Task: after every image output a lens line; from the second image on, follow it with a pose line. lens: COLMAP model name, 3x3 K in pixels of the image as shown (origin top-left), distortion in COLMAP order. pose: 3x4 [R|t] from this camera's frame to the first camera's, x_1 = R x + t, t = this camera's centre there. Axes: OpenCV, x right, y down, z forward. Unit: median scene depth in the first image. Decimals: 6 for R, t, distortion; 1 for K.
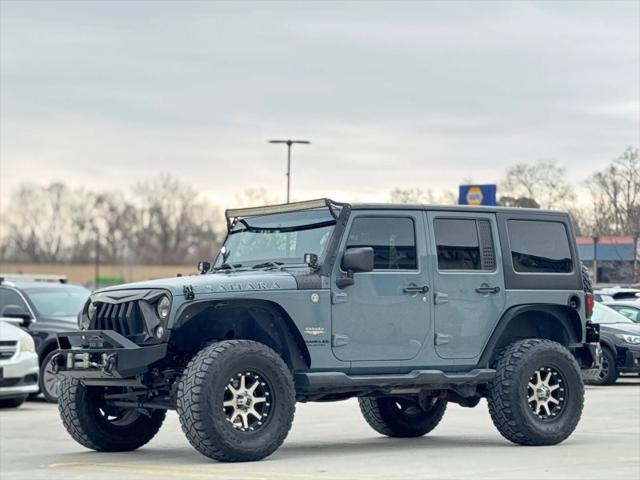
lens RADIAL K [[1778.0, 0, 320.0], [0, 1778.0, 240.0], [0, 0, 1]] dist [0.107178, 0.303836]
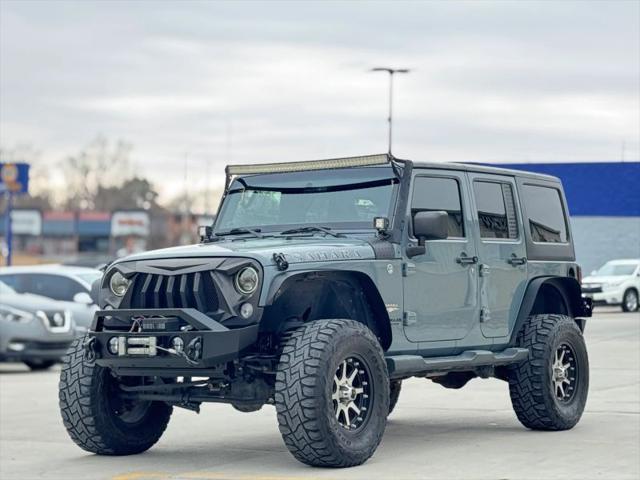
lens RADIAL K [[1534.8, 0, 327.0], [0, 1534.8, 239.5], [0, 0, 1]] dist [0.269849, 0.611648]
pose [[0.946114, 0.010266, 0.323670, -0.265652], [-0.015163, 0.999806, 0.012611, 0.009222], [-0.323477, -0.016839, 0.946086, 0.302436]]
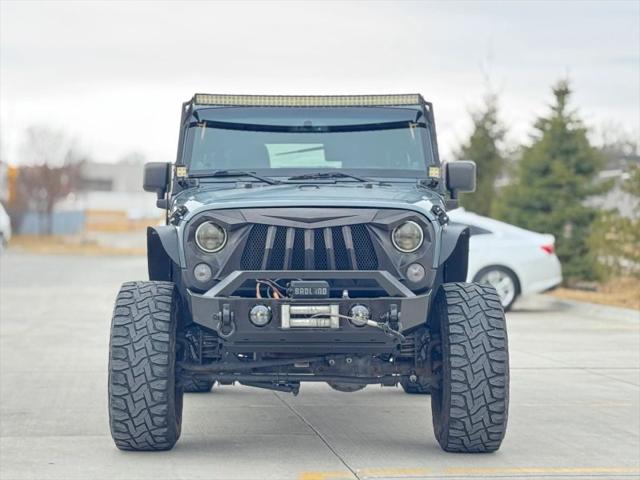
lens RADIAL K [[1534.8, 0, 327.0], [0, 1534.8, 239.5], [0, 0, 1]] dist [0.269849, 0.611648]
pose [[0.601804, 0.011034, 0.798568, -0.547245], [-0.055734, 0.998047, 0.028211, 0.022620], [-0.796697, -0.061485, 0.601244, 0.629750]]
